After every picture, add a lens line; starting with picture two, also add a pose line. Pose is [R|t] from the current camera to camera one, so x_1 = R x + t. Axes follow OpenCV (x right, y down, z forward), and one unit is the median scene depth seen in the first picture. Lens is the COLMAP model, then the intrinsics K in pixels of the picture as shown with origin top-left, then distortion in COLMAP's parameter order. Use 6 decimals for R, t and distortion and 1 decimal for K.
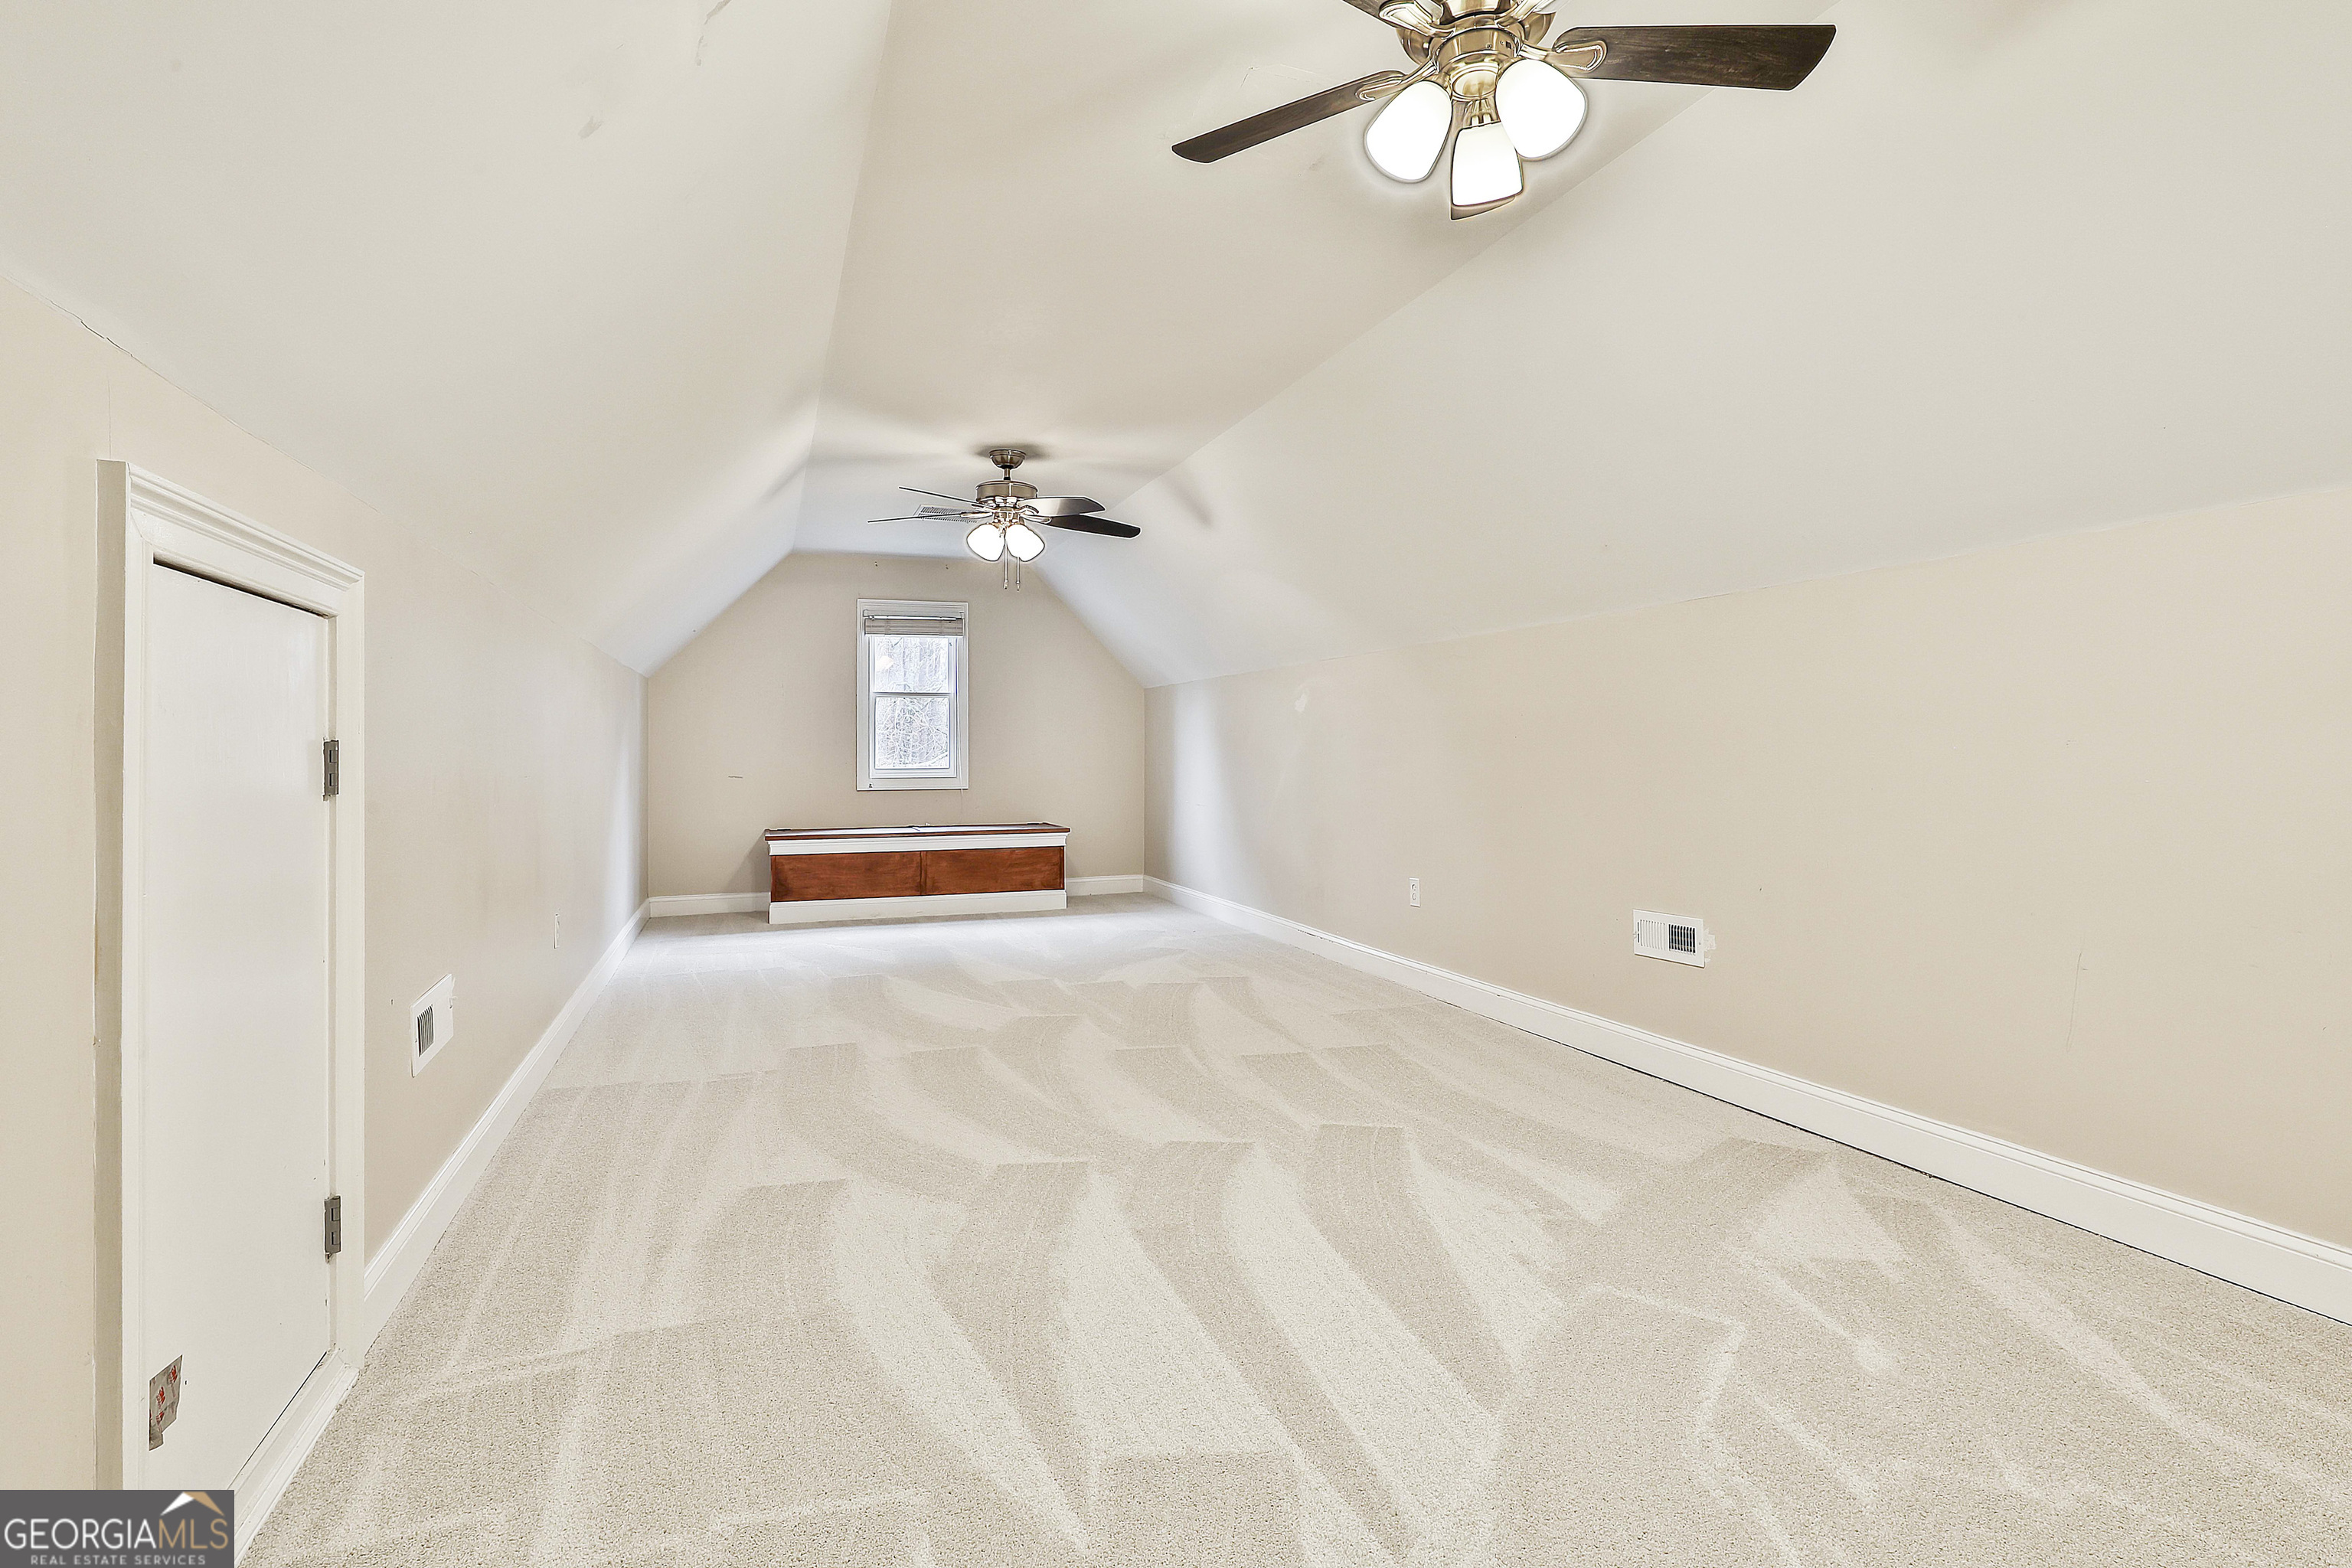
lens RADIAL K [[1148.1, 0, 1172.2], [0, 1148.1, 723.8], [0, 0, 1]] dist [-0.001014, 0.000714]
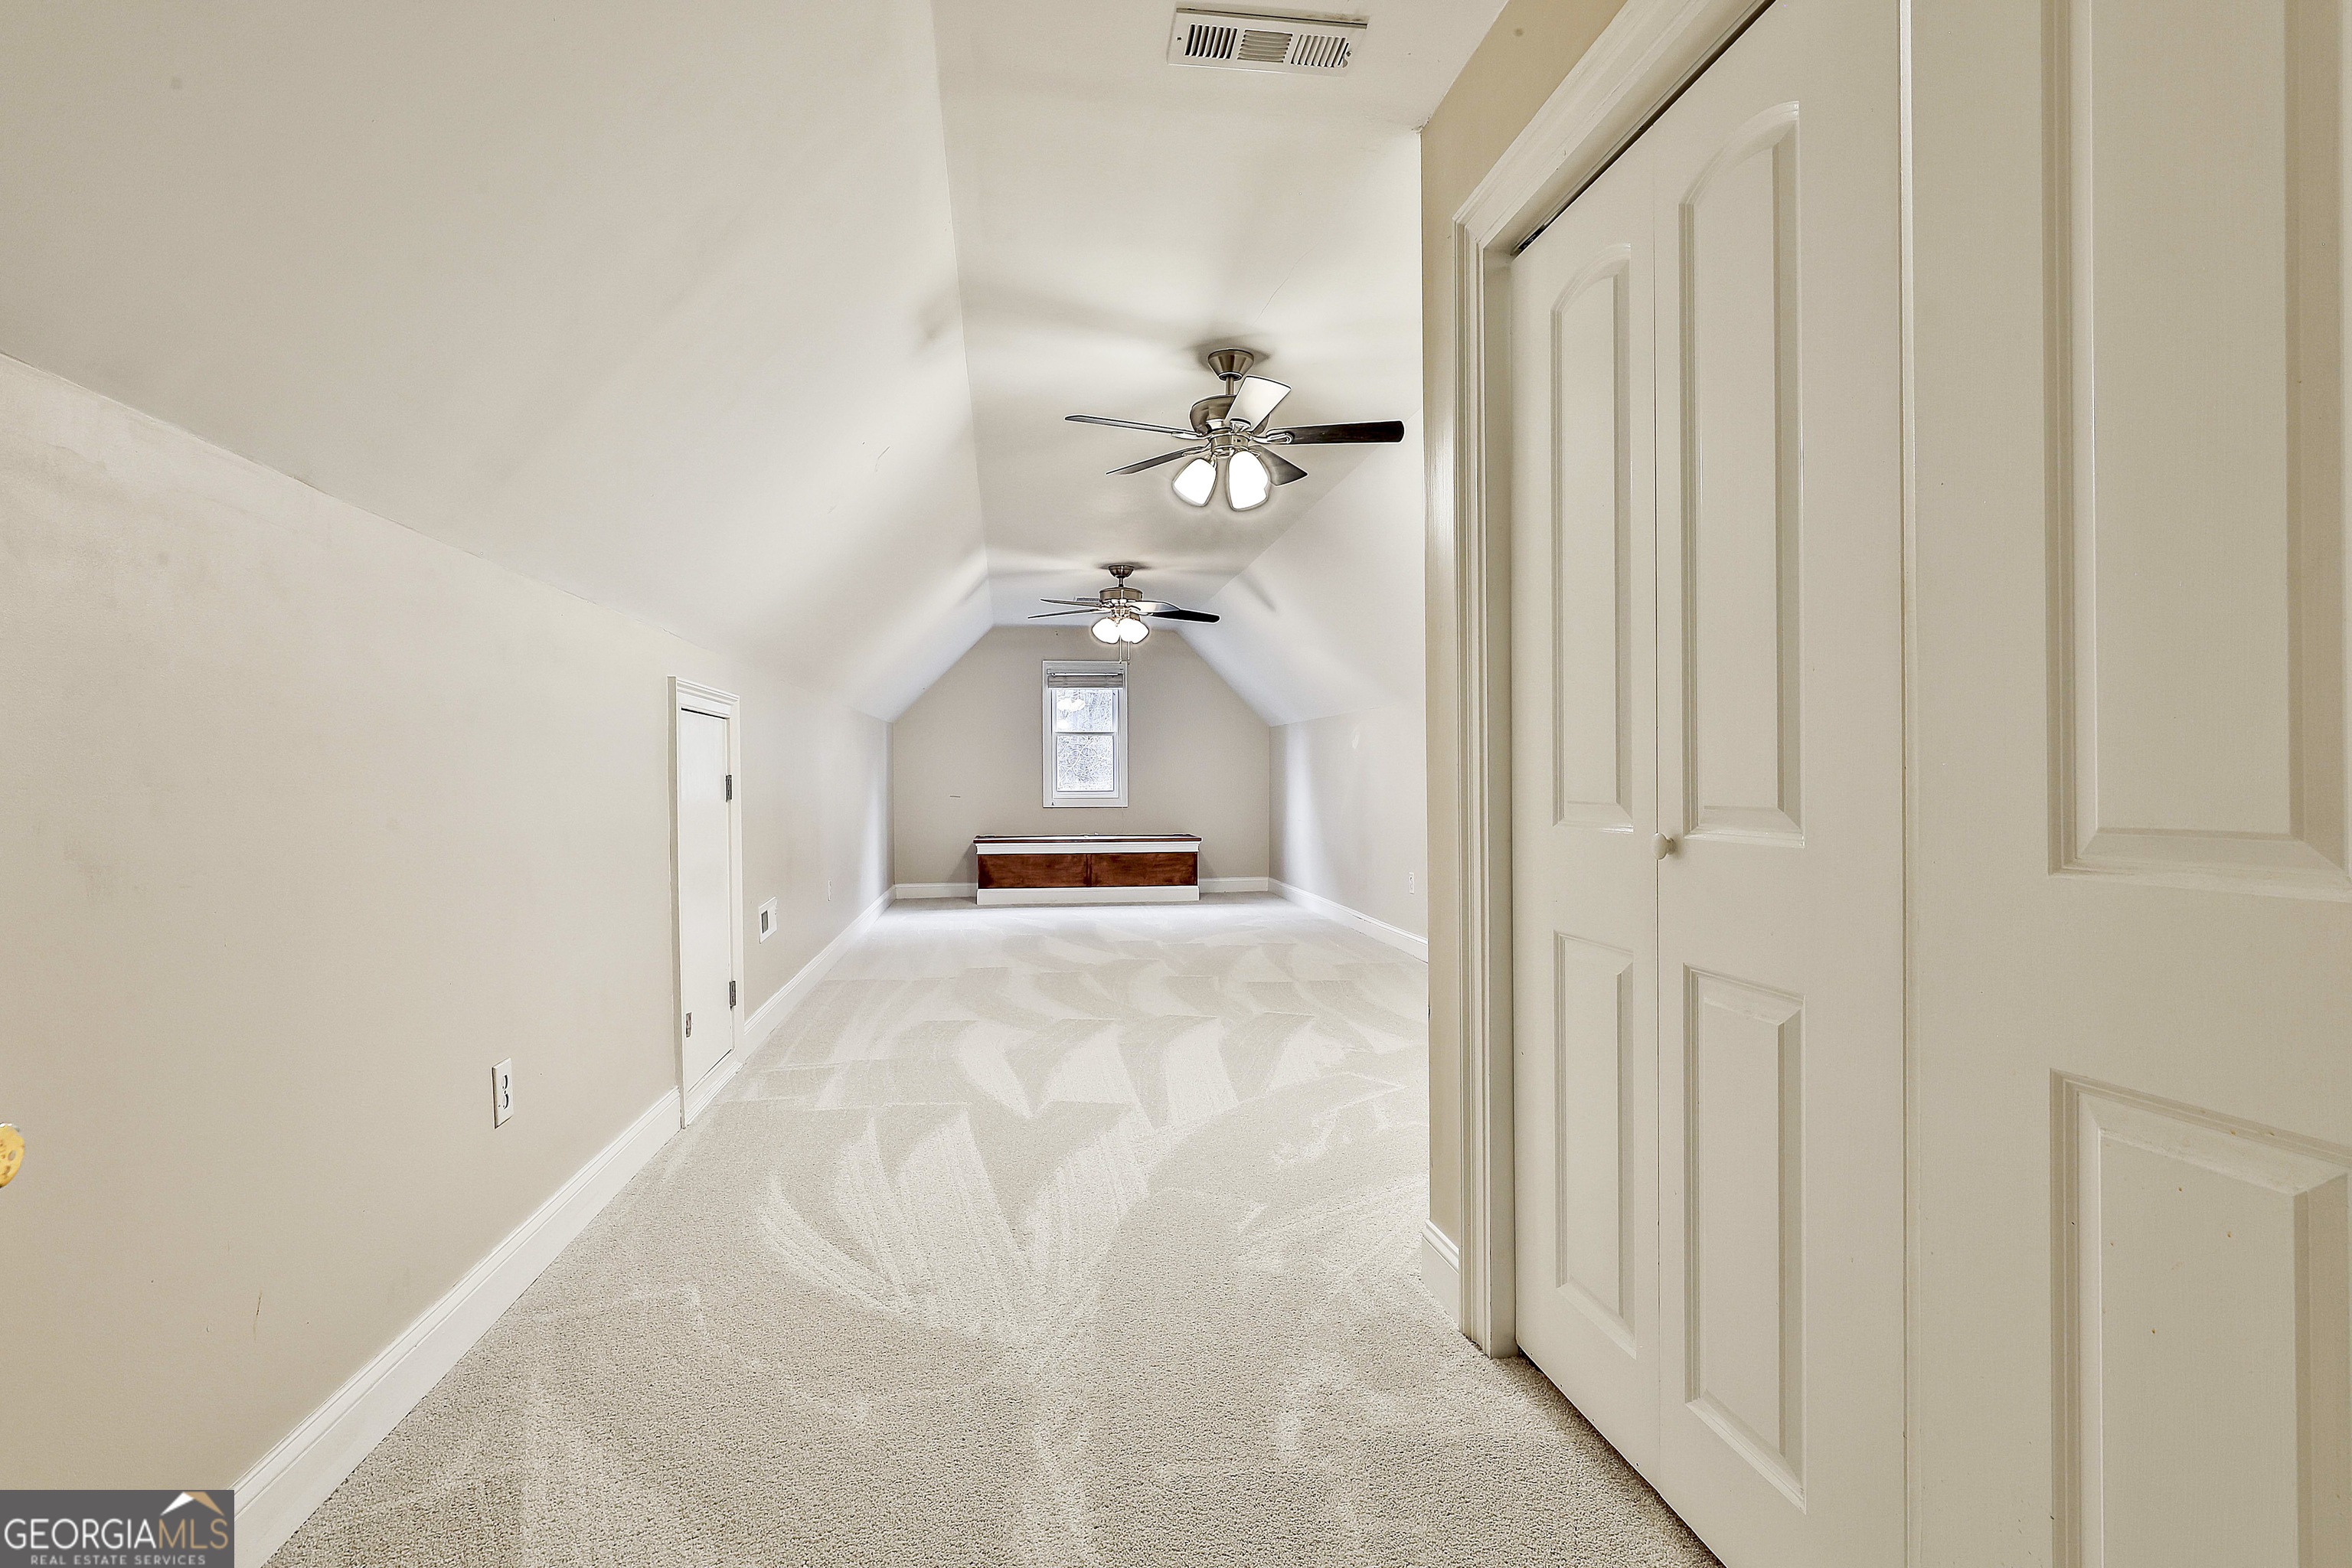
lens RADIAL K [[1112.7, 0, 1168.3], [0, 1112.7, 779.4], [0, 0, 1]] dist [-0.002182, 0.001351]
pose [[0.979396, 0.002558, -0.201932, 0.135901], [0.002911, 0.999637, 0.026781, -0.008150], [0.201927, -0.026817, 0.979033, -0.238442]]
